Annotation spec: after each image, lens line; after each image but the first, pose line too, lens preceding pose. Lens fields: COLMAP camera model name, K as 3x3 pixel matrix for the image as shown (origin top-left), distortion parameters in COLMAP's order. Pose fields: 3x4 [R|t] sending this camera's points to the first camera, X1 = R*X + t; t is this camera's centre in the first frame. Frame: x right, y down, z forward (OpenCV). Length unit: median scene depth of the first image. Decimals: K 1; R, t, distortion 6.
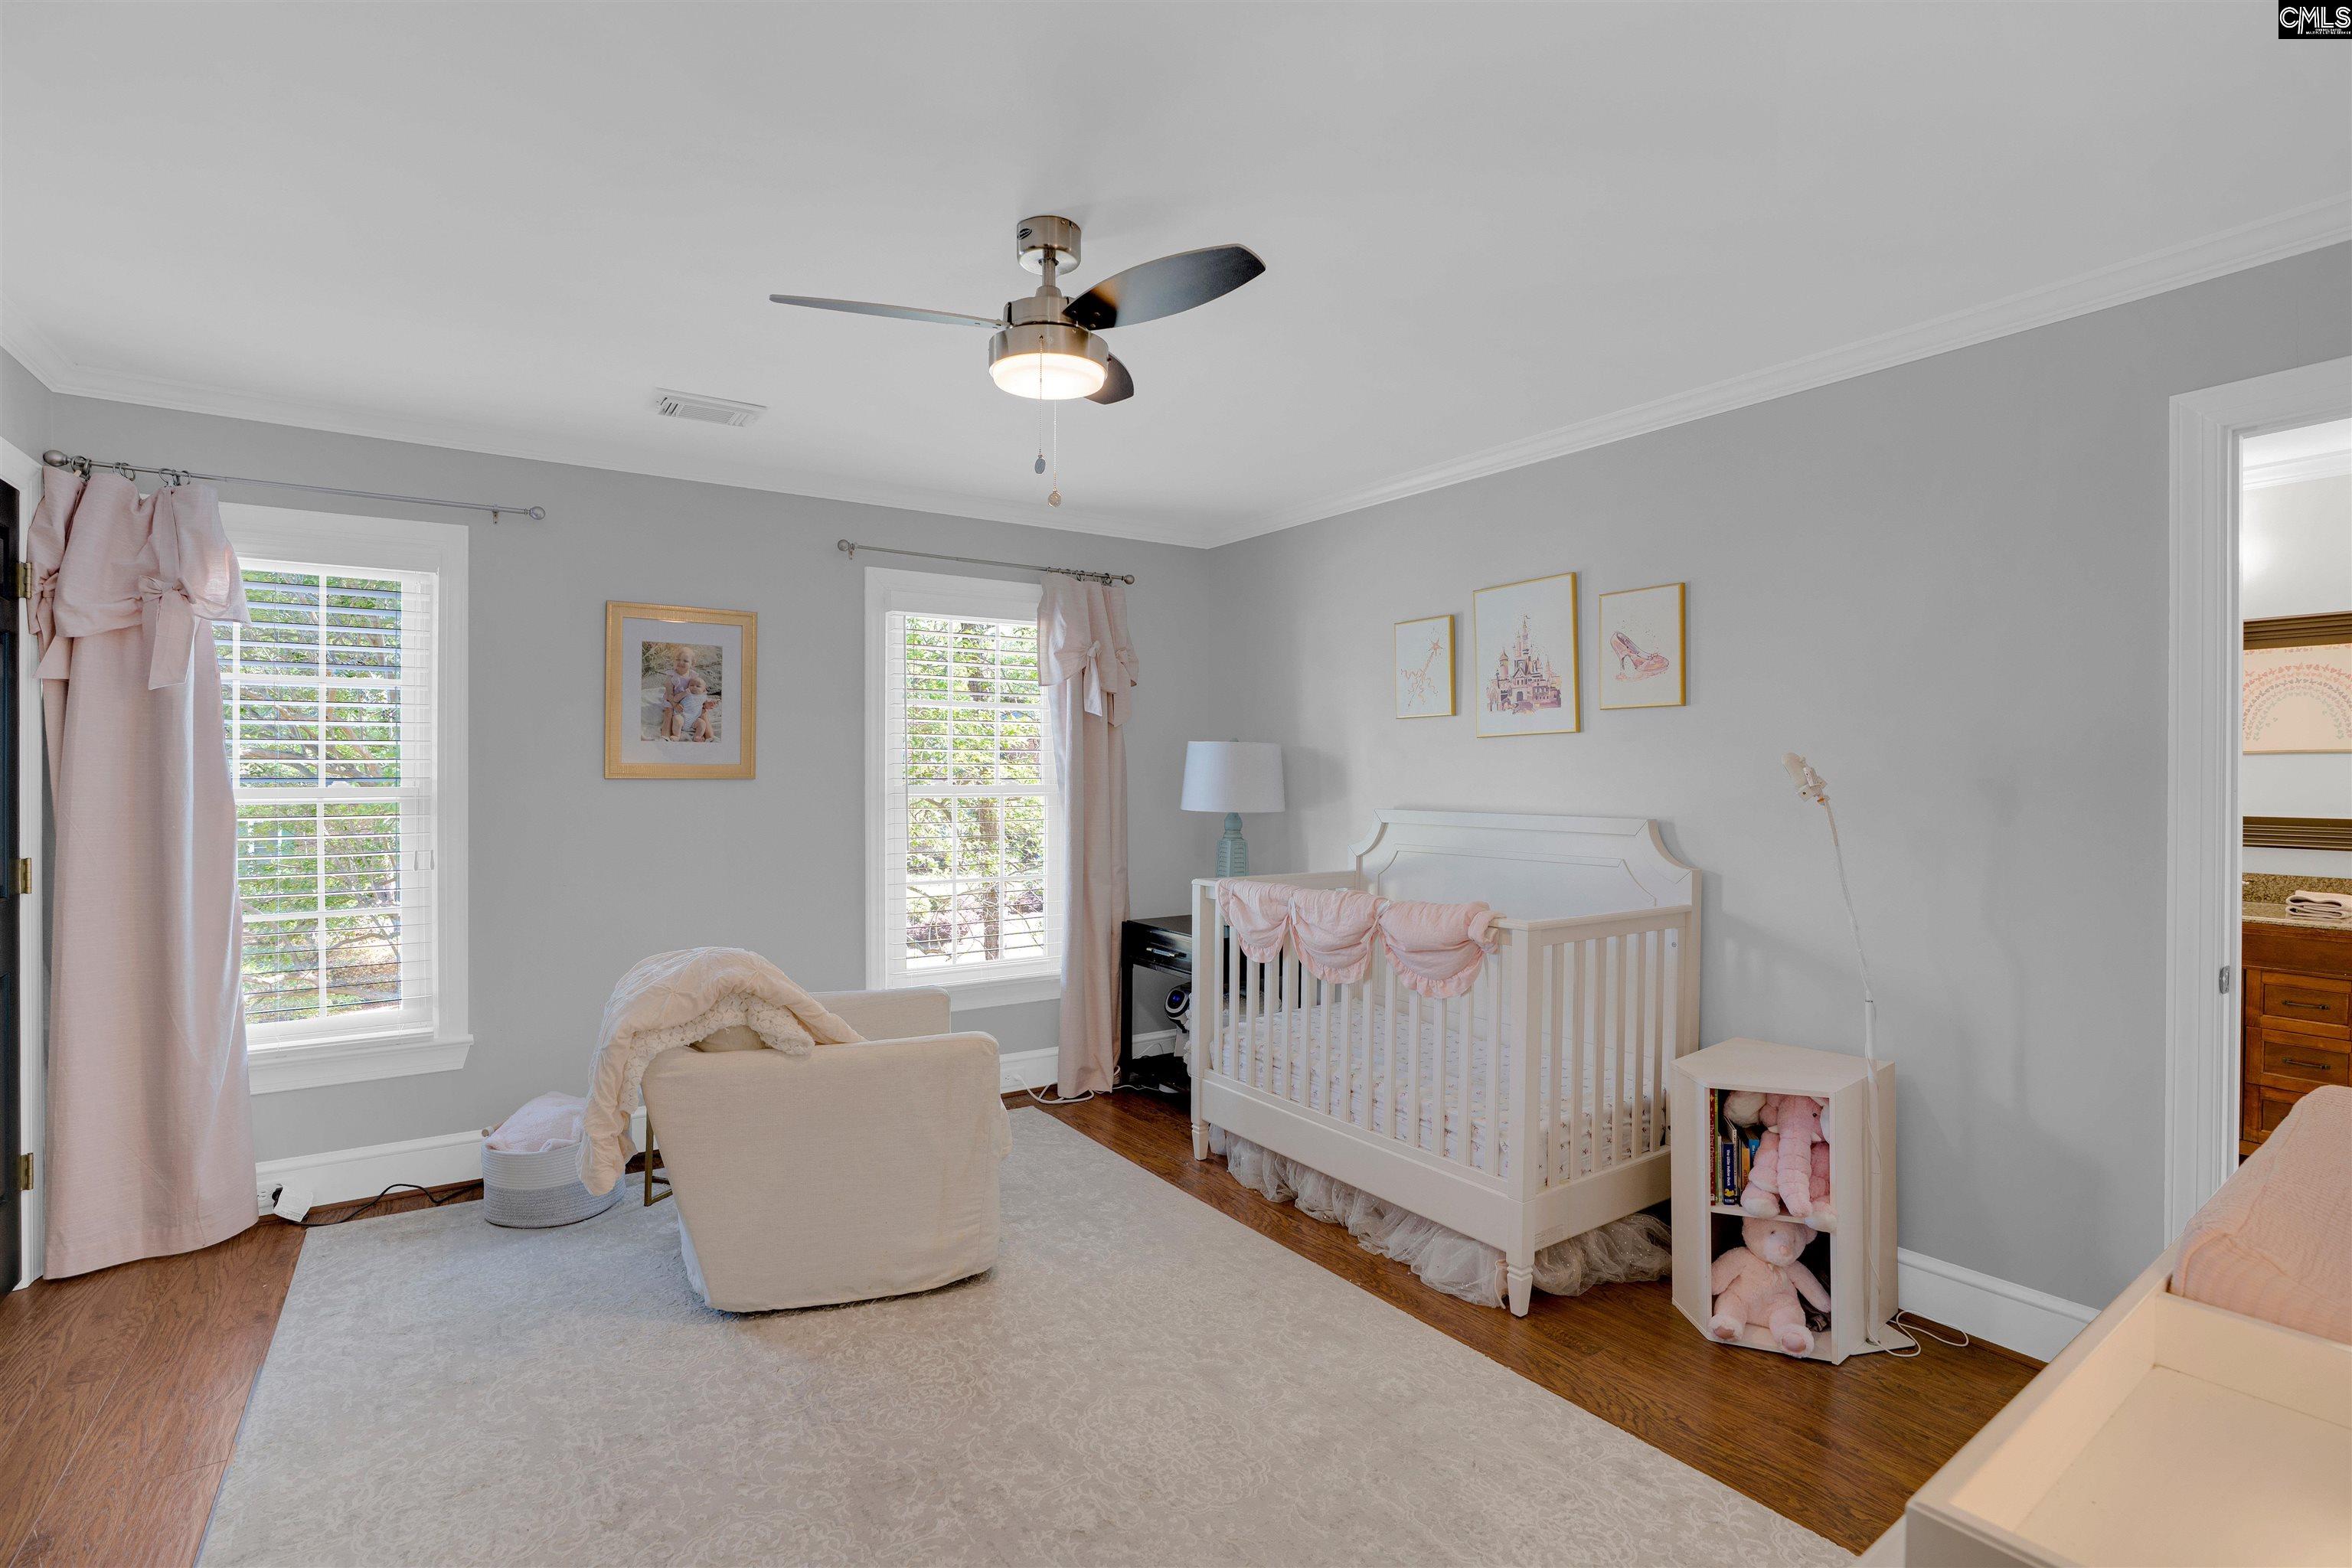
lens RADIAL K [[1087.6, 0, 1176.0], [0, 1087.6, 784.0], [0, 0, 1]] dist [-0.027651, 0.000707]
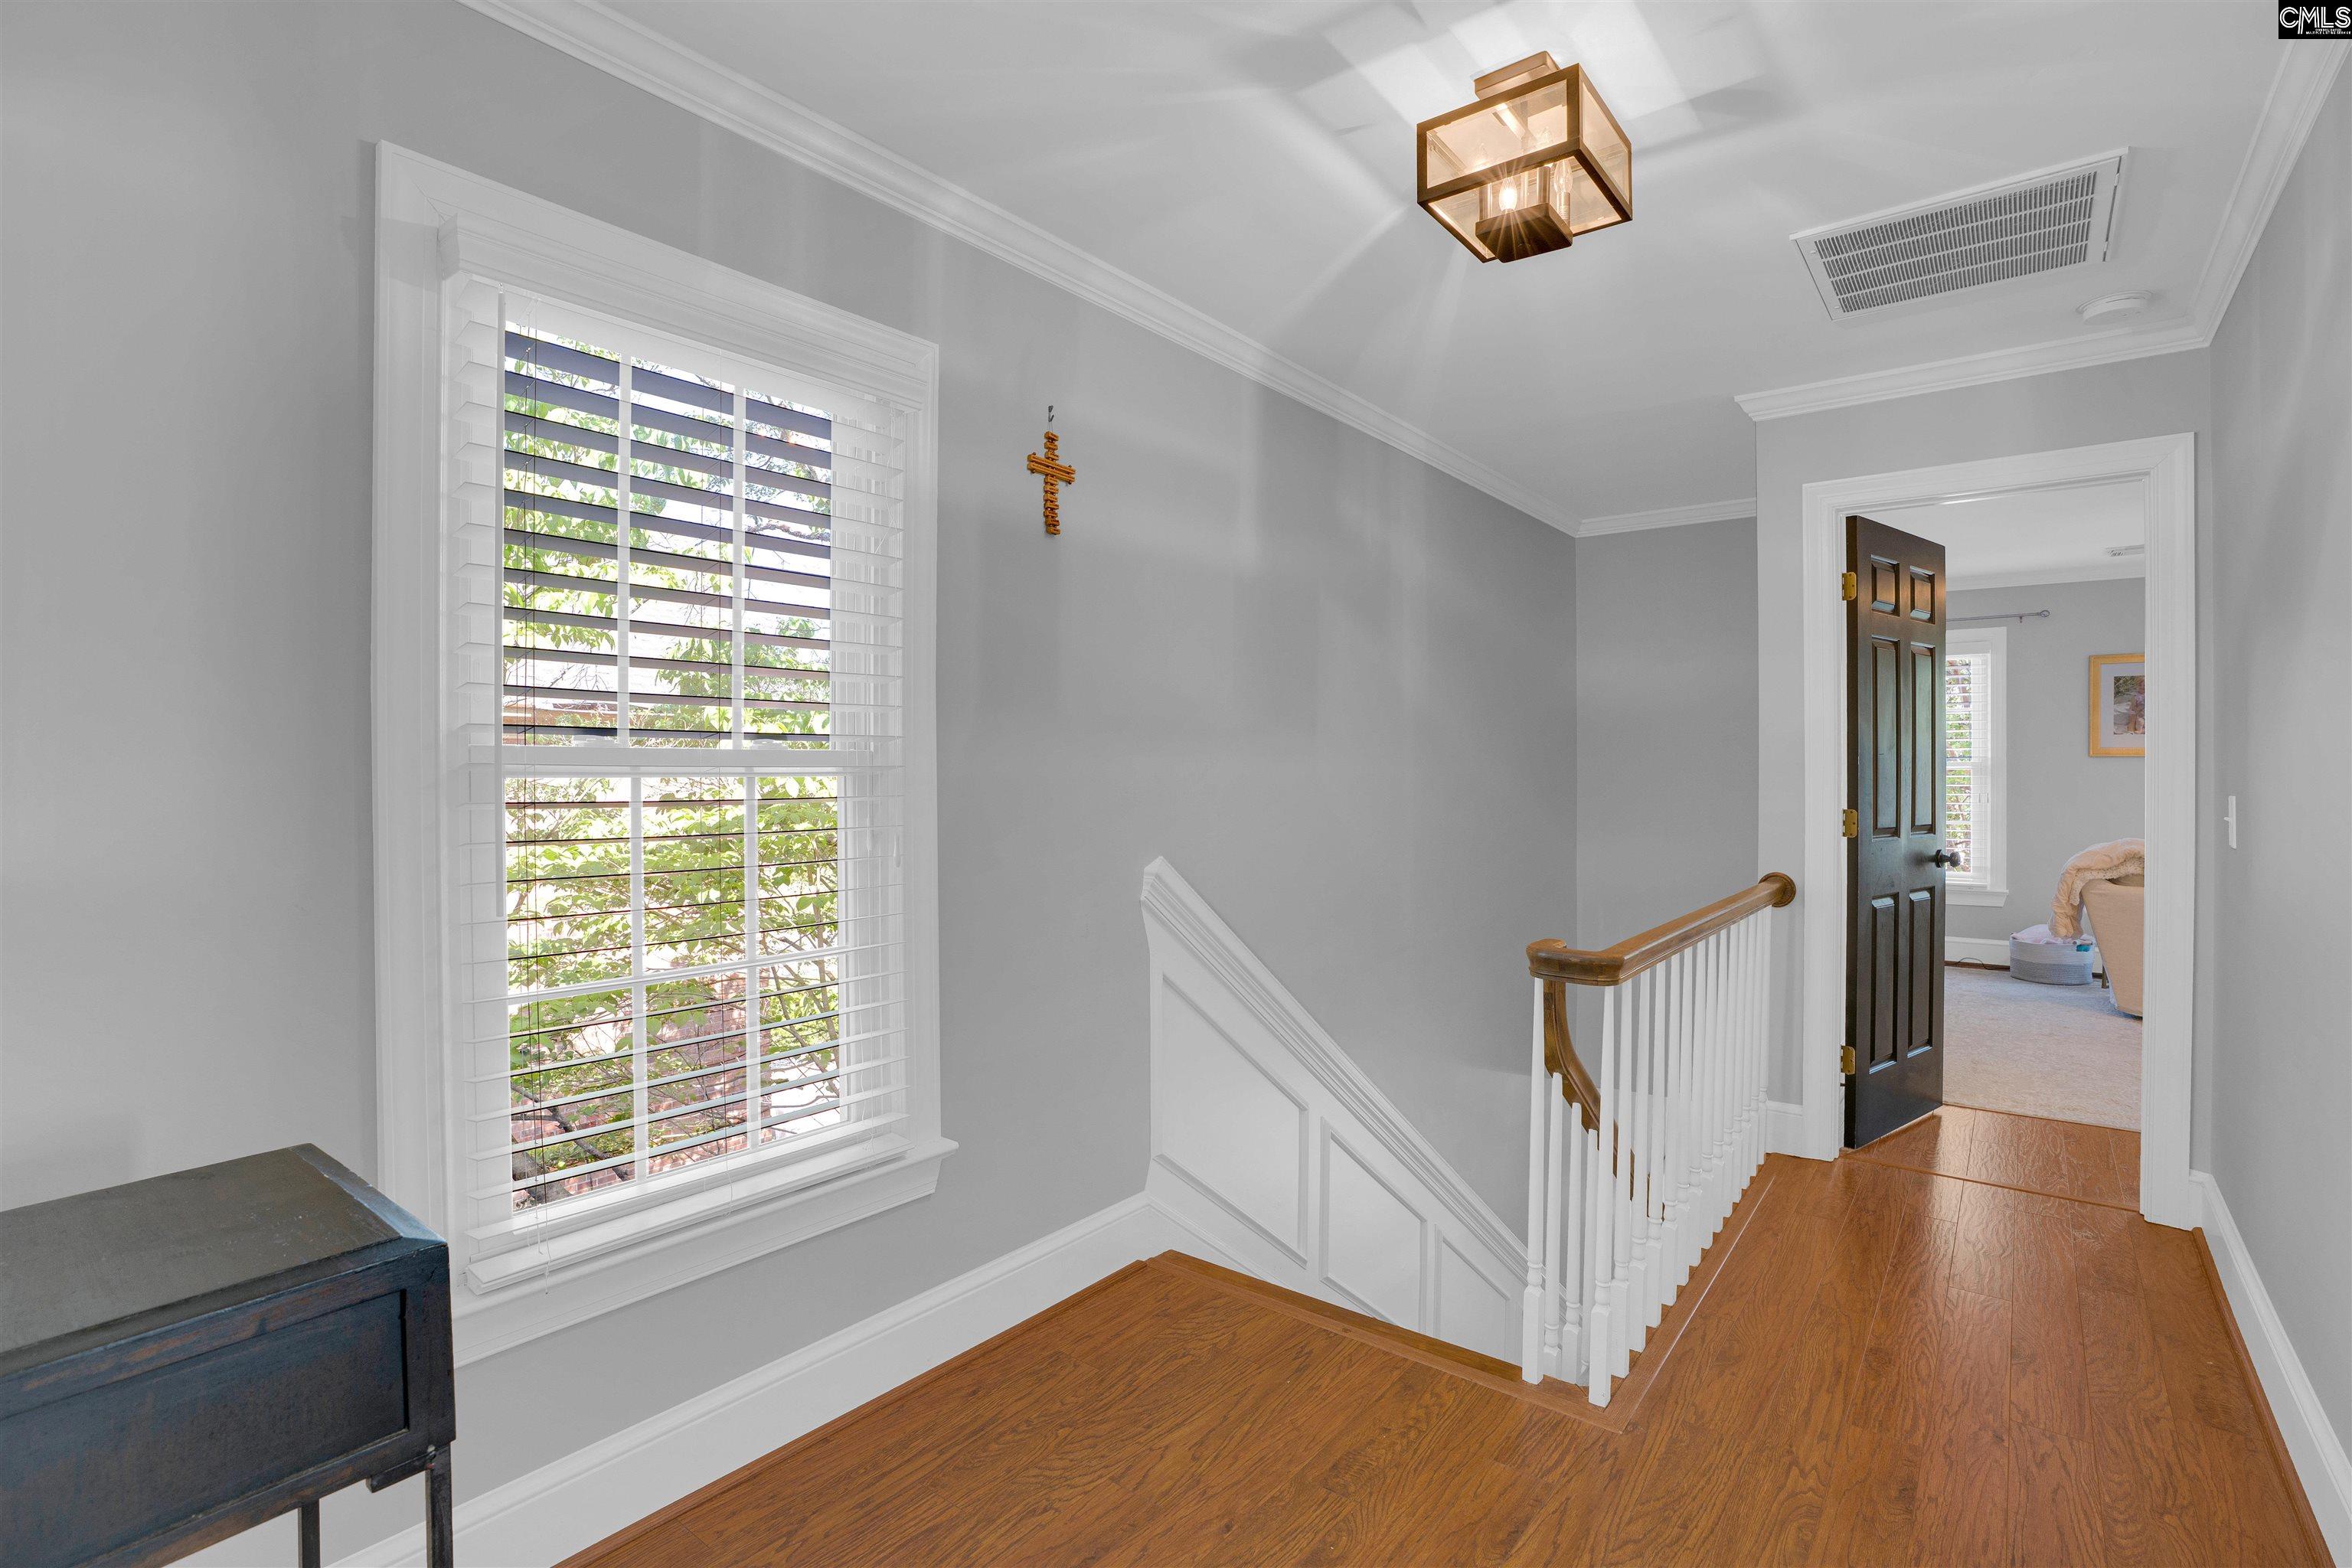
lens RADIAL K [[1087.6, 0, 1176.0], [0, 1087.6, 784.0], [0, 0, 1]] dist [-0.027651, 0.000707]
pose [[0.302066, 0.000187, -0.953287, 0.755578], [-0.004203, 0.999991, -0.001136, 0.051991], [0.953278, 0.004350, 0.302064, -1.049014]]
